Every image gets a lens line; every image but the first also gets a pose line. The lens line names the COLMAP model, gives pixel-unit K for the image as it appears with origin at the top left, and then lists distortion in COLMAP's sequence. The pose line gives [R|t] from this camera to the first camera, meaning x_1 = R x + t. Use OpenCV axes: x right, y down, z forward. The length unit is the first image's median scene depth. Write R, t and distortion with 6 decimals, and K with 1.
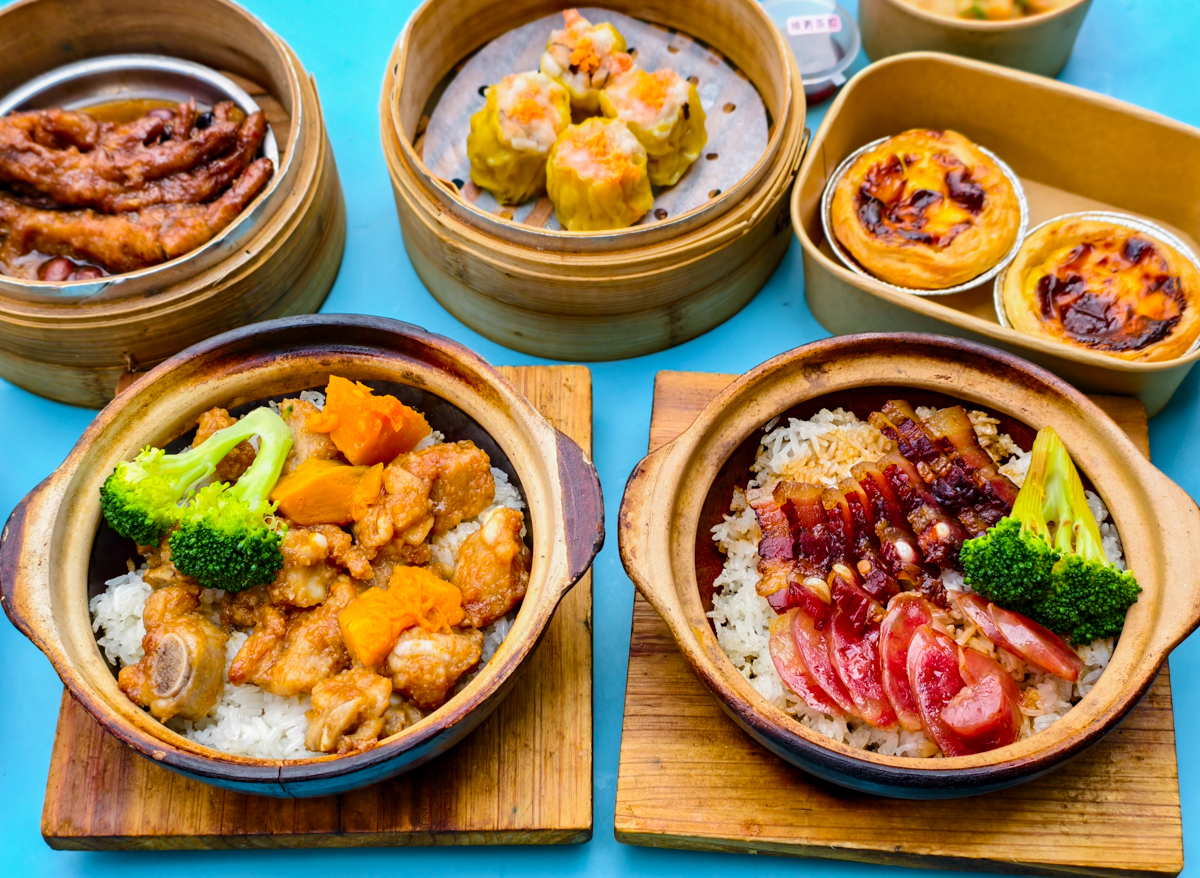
lens RADIAL K [[1836.5, 0, 605.9], [0, 1836.5, 414.1], [0, 0, 1]] dist [0.136053, 0.000000]
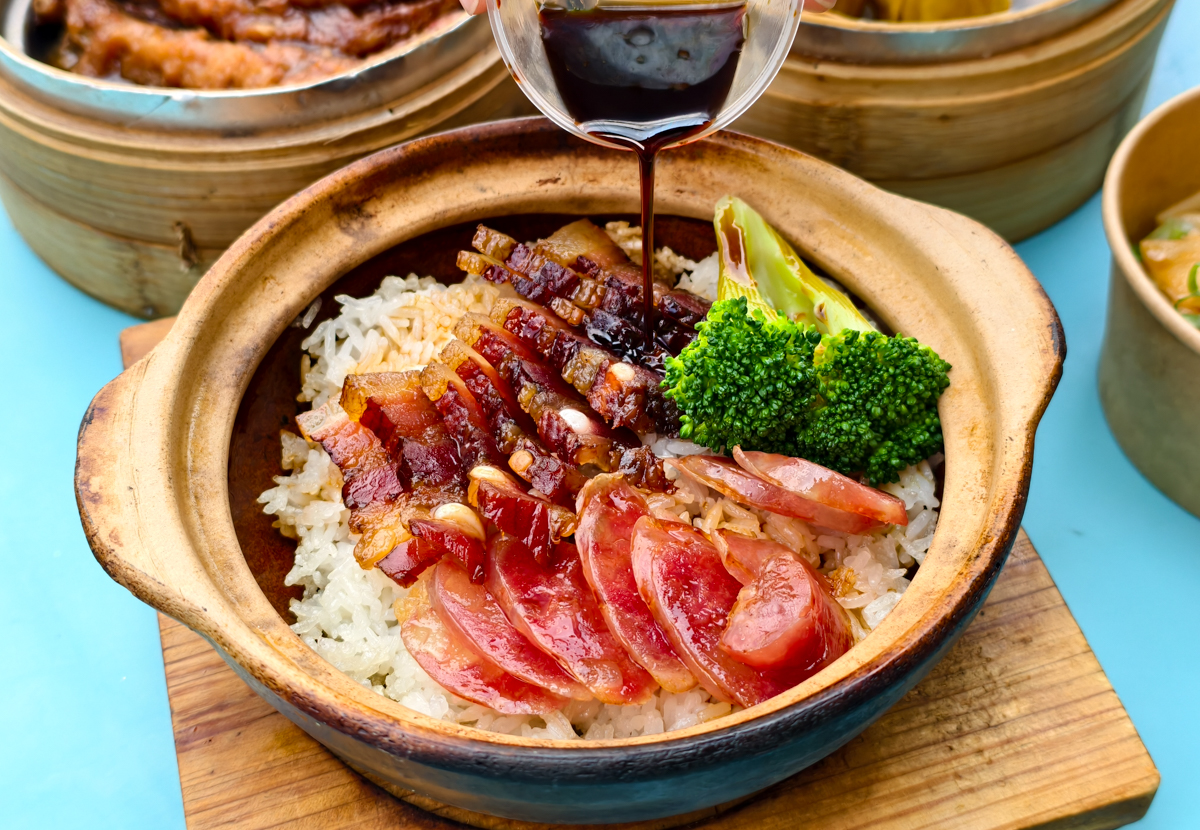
lens RADIAL K [[1718.6, 0, 561.0], [0, 1718.6, 392.4], [0, 0, 1]] dist [0.153343, 0.000000]
pose [[0.937802, -0.258922, 0.231272, 0.030322], [0.293869, 0.946727, -0.131716, 0.139110], [-0.184847, 0.191488, 0.963932, 0.461809]]
